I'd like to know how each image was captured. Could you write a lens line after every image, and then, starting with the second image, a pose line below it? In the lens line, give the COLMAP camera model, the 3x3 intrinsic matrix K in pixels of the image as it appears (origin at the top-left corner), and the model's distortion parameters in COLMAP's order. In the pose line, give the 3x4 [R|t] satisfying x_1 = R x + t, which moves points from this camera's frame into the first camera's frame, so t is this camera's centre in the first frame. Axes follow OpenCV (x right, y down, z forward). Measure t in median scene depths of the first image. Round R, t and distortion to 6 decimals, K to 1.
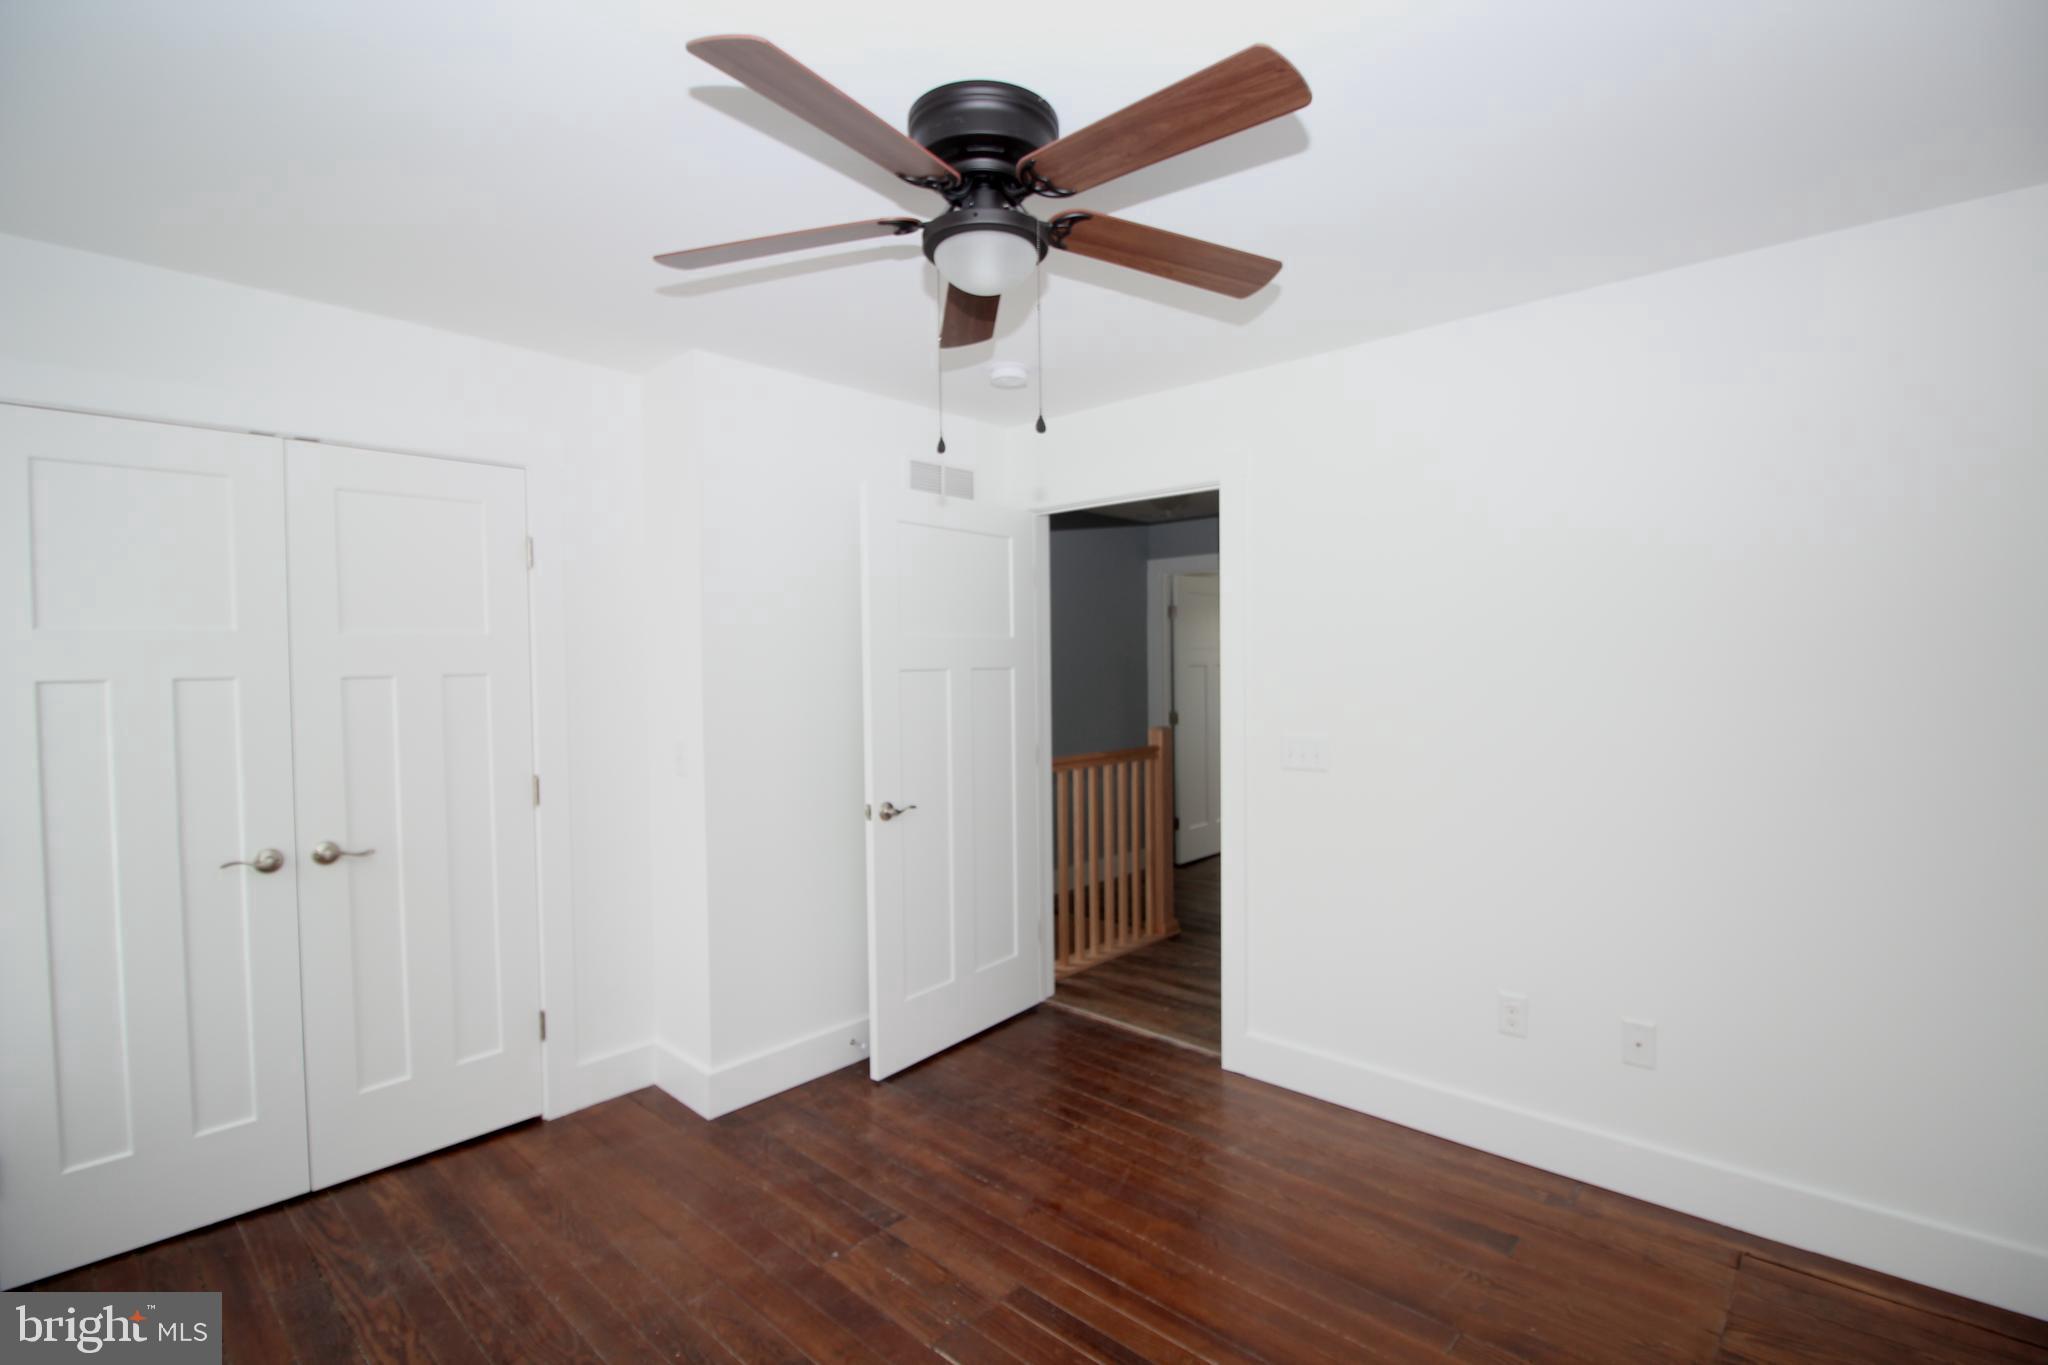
lens RADIAL K [[940.2, 0, 1029.1], [0, 940.2, 677.7], [0, 0, 1]] dist [0.001770, -0.012874]
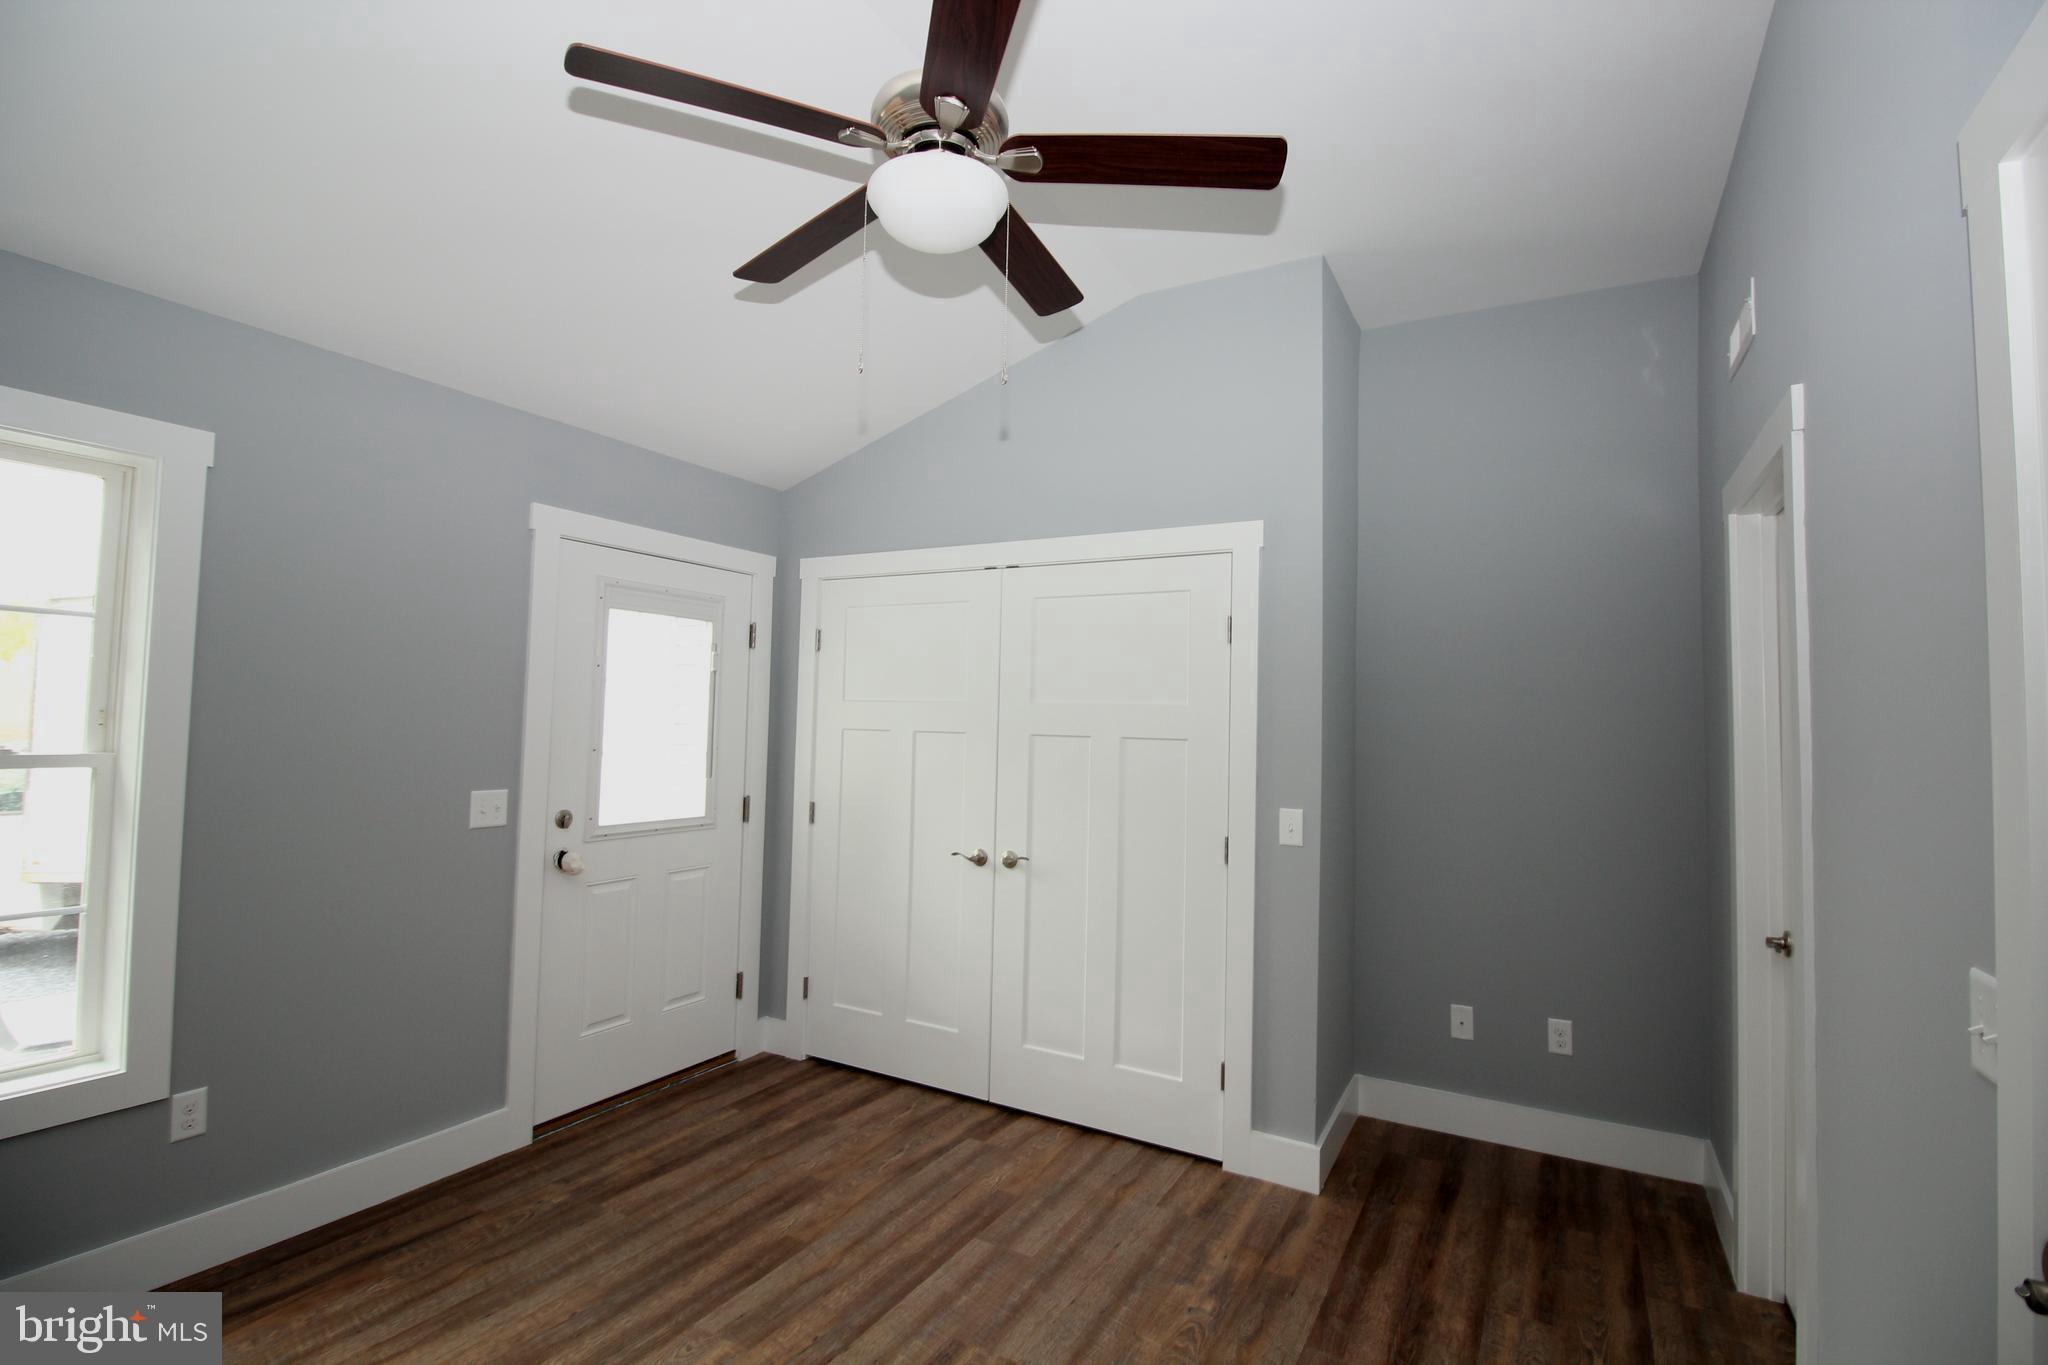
lens RADIAL K [[951.5, 0, 1040.2], [0, 951.5, 678.5], [0, 0, 1]] dist [-0.000909, -0.014063]
pose [[0.238256, -0.026325, -0.970845, 0.673281], [-0.050191, 0.997963, -0.039378, -0.030157], [0.969905, 0.058110, 0.236450, 0.731978]]
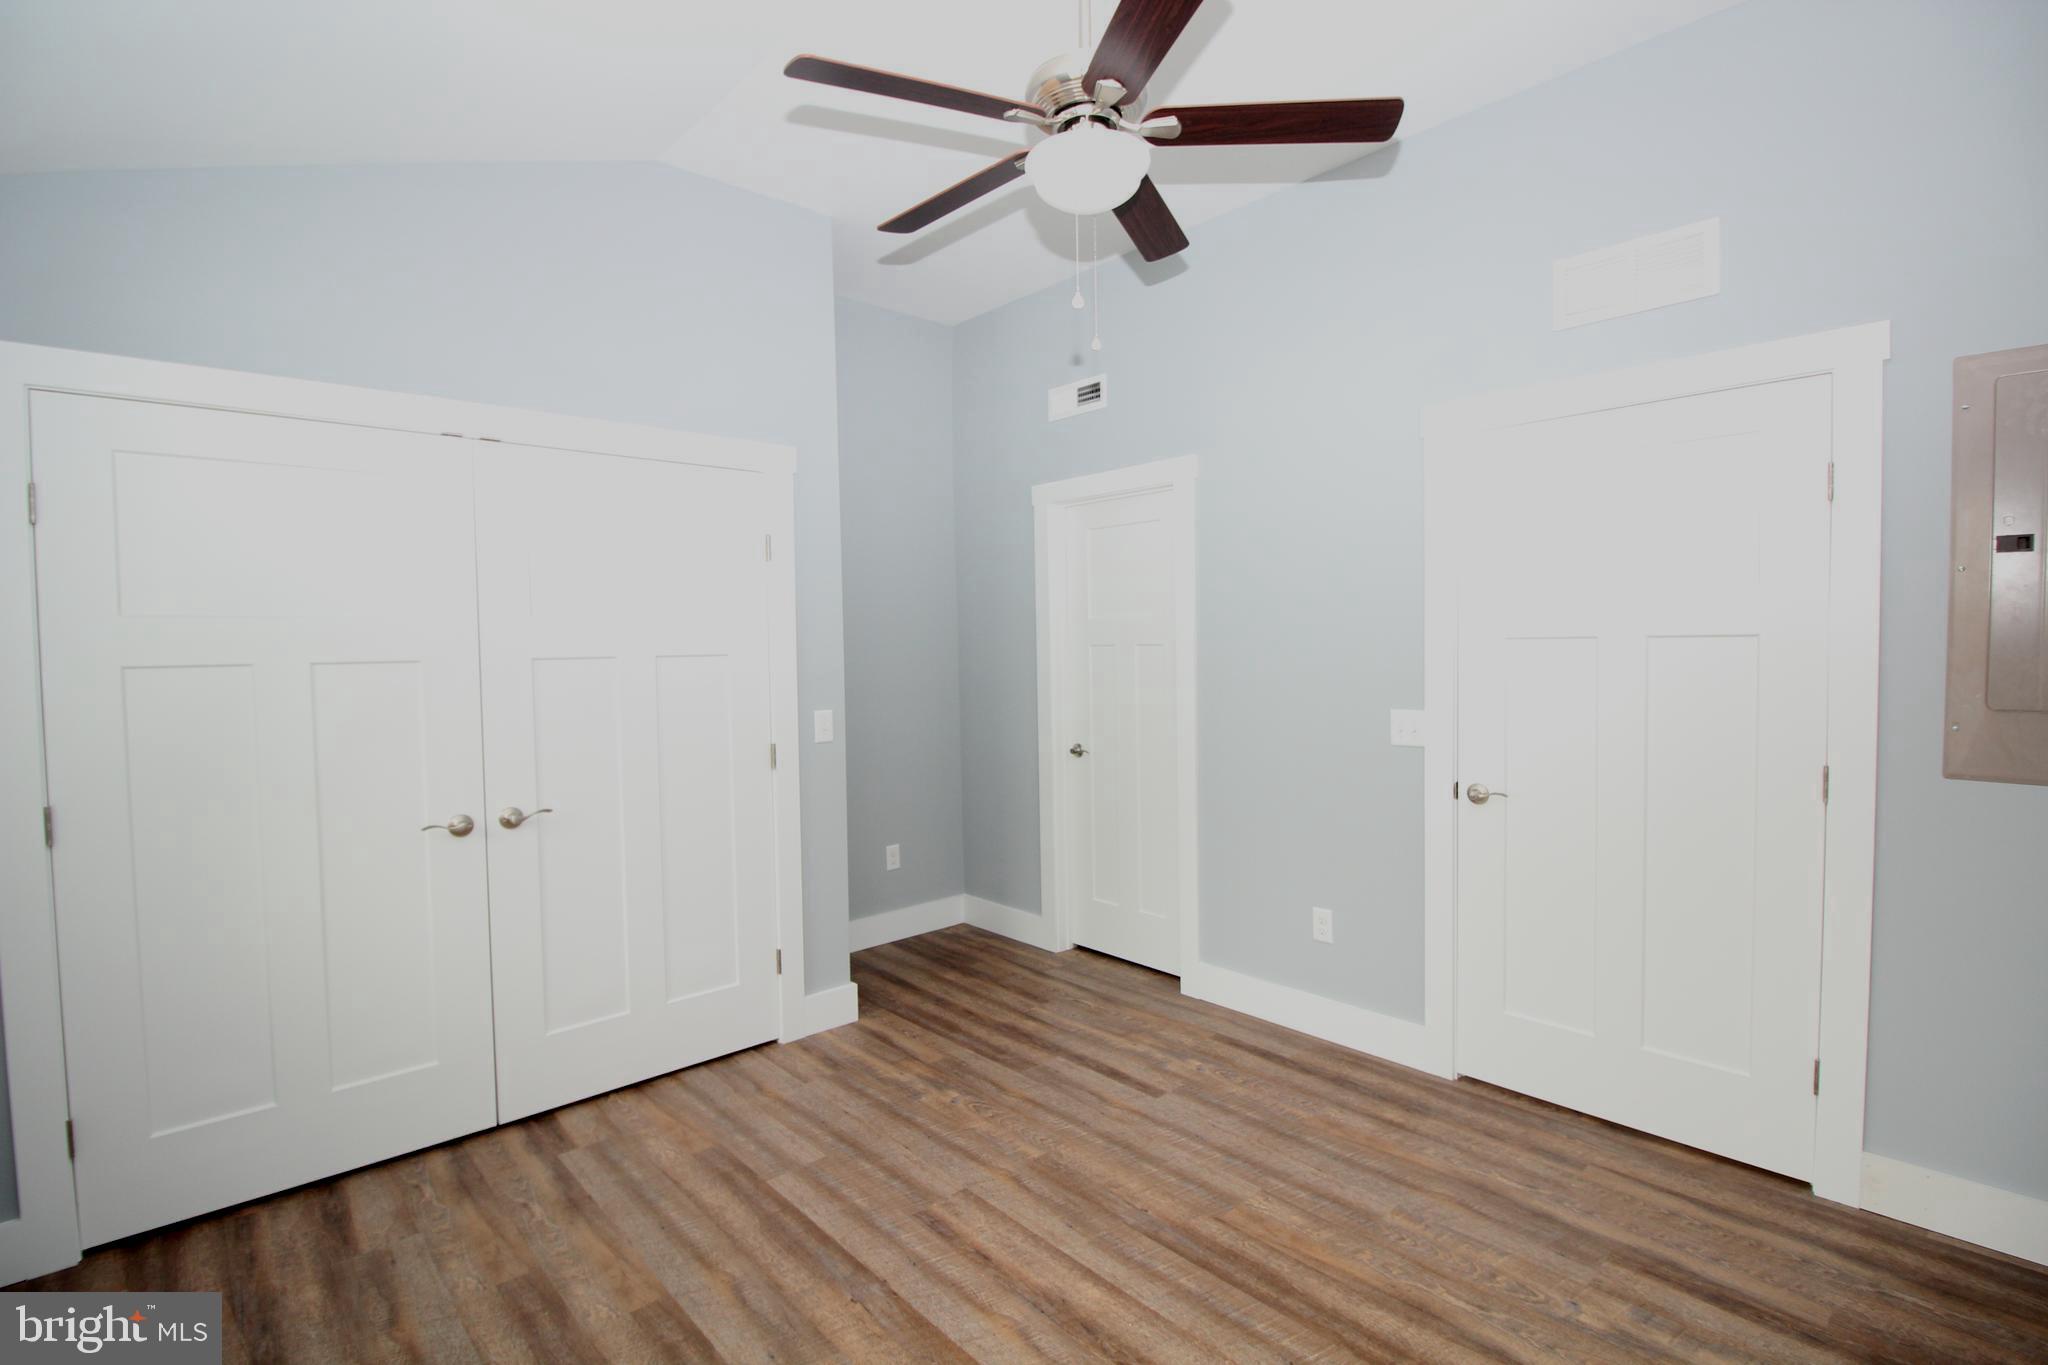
lens RADIAL K [[951.5, 0, 1040.2], [0, 951.5, 678.5], [0, 0, 1]] dist [-0.000909, -0.014063]
pose [[0.997353, 0.005052, -0.072542, -0.055424], [-0.003777, 0.999836, 0.017700, 0.001427], [0.072619, -0.017379, 0.997208, -0.060773]]
